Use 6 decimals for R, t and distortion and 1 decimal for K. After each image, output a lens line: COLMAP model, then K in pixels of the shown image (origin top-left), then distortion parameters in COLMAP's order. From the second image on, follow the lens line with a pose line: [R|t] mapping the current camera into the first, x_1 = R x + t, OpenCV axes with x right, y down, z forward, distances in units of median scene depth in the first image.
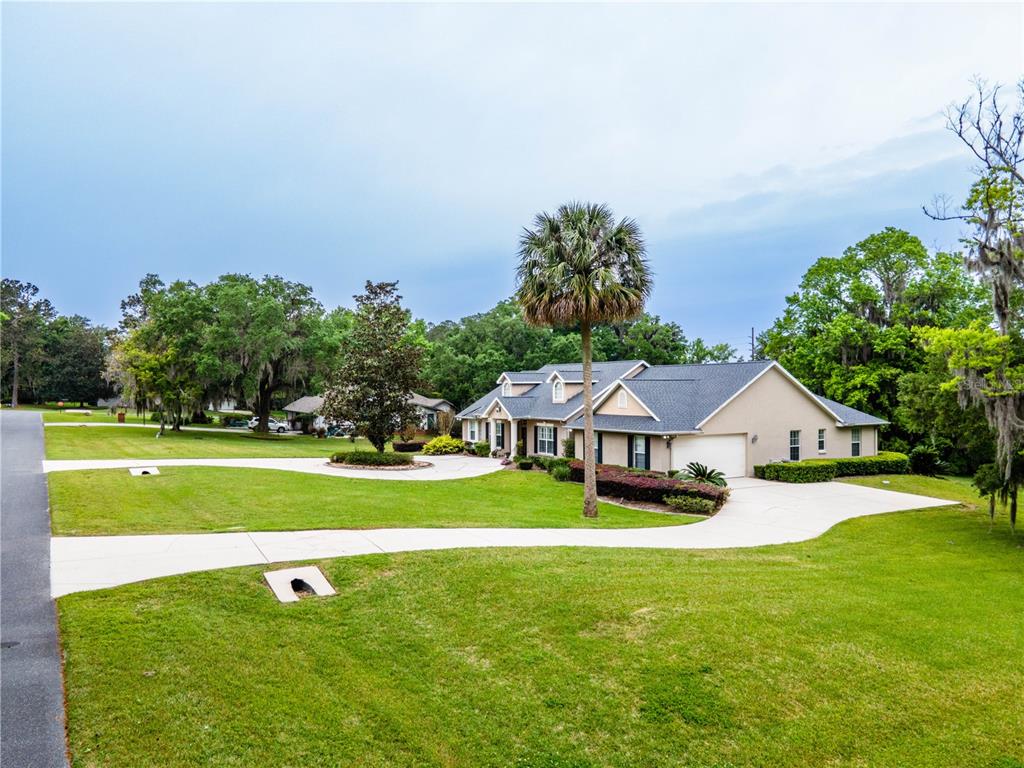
lens RADIAL K [[755.5, 0, 511.5], [0, 755.5, 390.9], [0, 0, 1]] dist [0.056056, 0.007891]
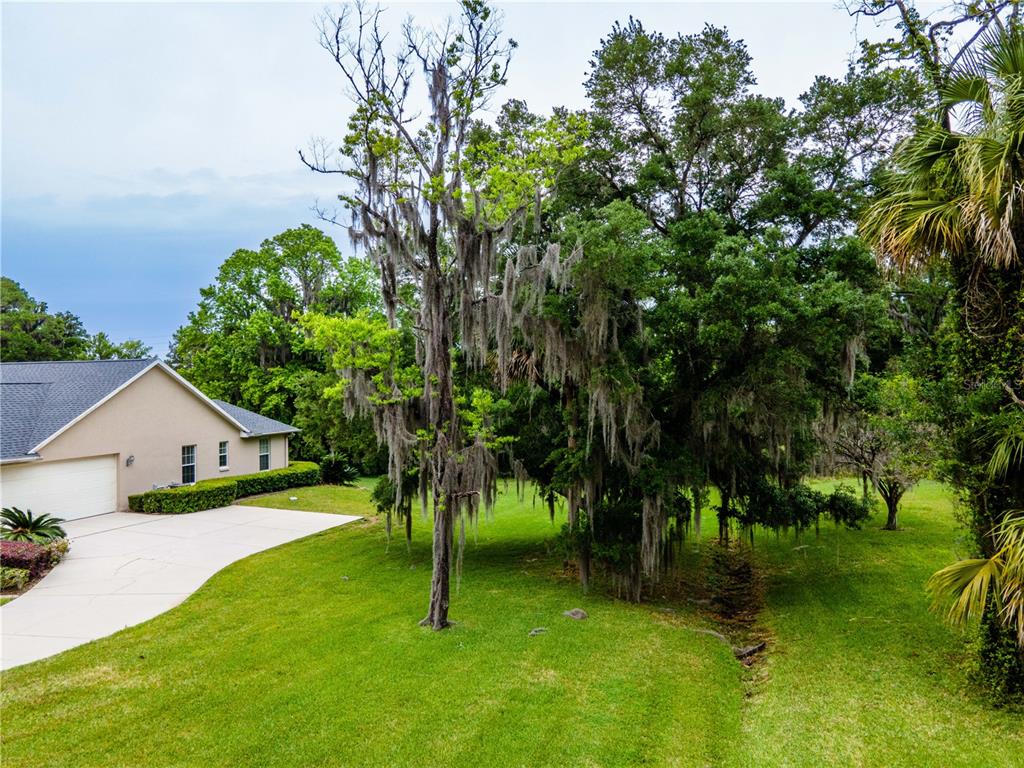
lens RADIAL K [[438.6, 0, 511.3], [0, 438.6, 375.7], [0, 0, 1]] dist [-0.001544, 0.000102]
pose [[0.723902, 0.006963, 0.689868, 0.305531], [0.011398, 0.999692, -0.022050, -0.008125], [-0.689809, 0.023825, 0.723599, 0.435019]]
